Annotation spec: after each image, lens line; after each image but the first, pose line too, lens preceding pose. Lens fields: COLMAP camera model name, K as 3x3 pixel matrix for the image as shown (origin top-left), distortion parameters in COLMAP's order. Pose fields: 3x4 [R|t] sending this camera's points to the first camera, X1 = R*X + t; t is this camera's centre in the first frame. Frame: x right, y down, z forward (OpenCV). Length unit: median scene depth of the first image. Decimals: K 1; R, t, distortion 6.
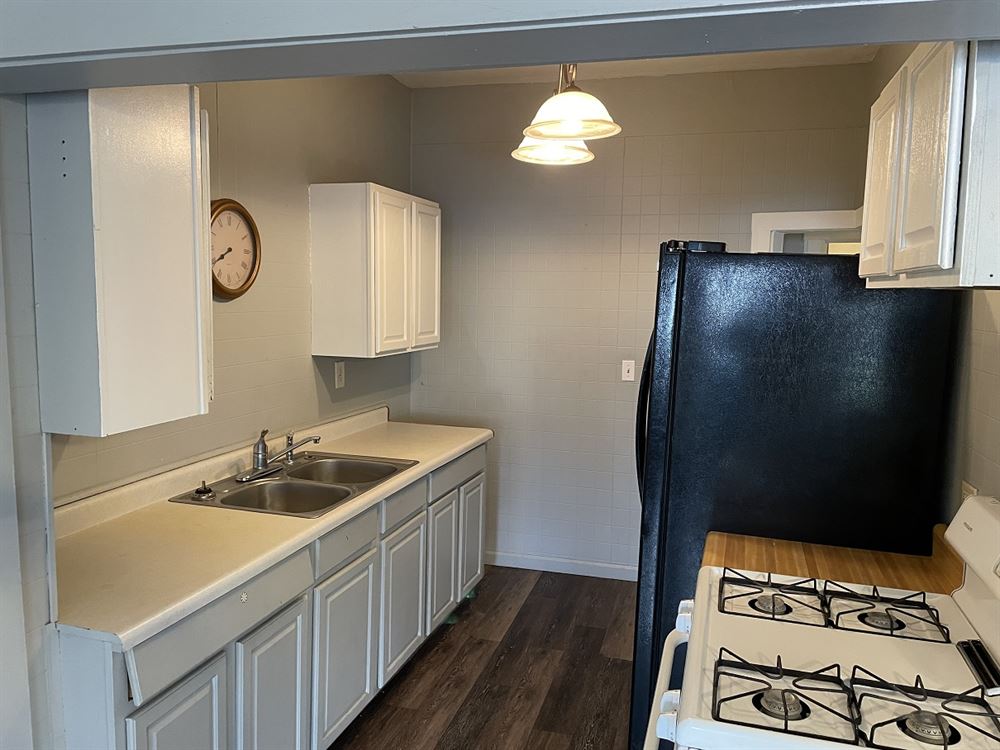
lens RADIAL K [[761.3, 0, 499.7], [0, 761.3, 375.3], [0, 0, 1]] dist [0.013022, 0.000850]
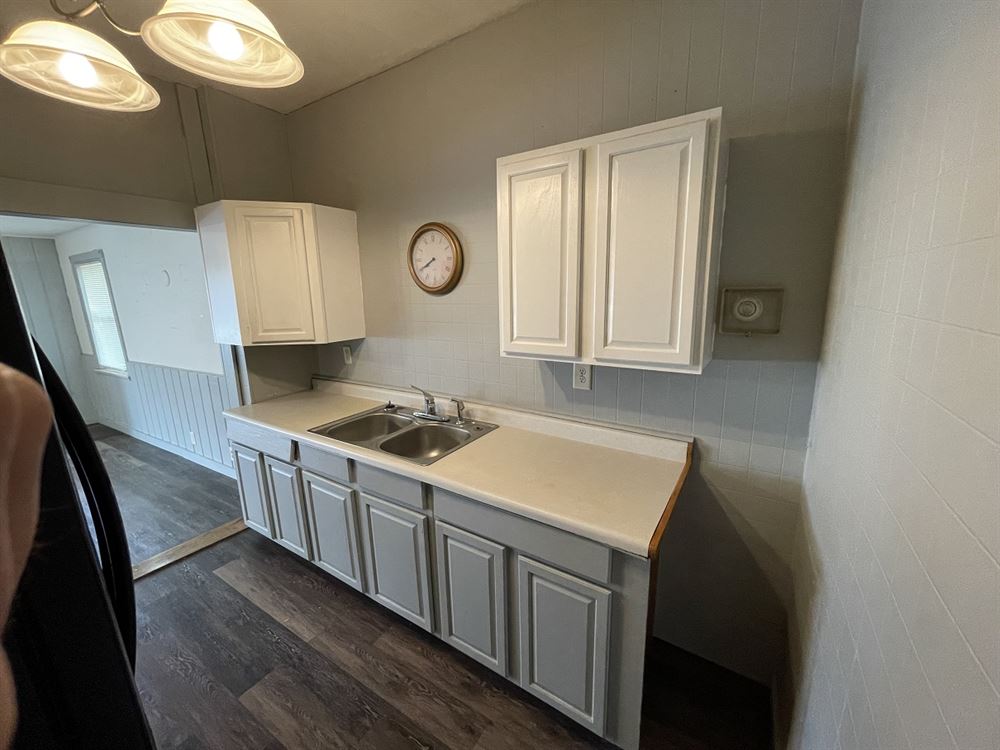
lens RADIAL K [[405.8, 0, 498.8], [0, 405.8, 373.8], [0, 0, 1]] dist [0.001605, 0.002156]
pose [[-0.285772, 0.196815, -0.937869, 0.352993], [-0.072240, 0.971473, 0.225878, -0.133890], [0.955571, 0.132301, -0.263402, 1.314571]]
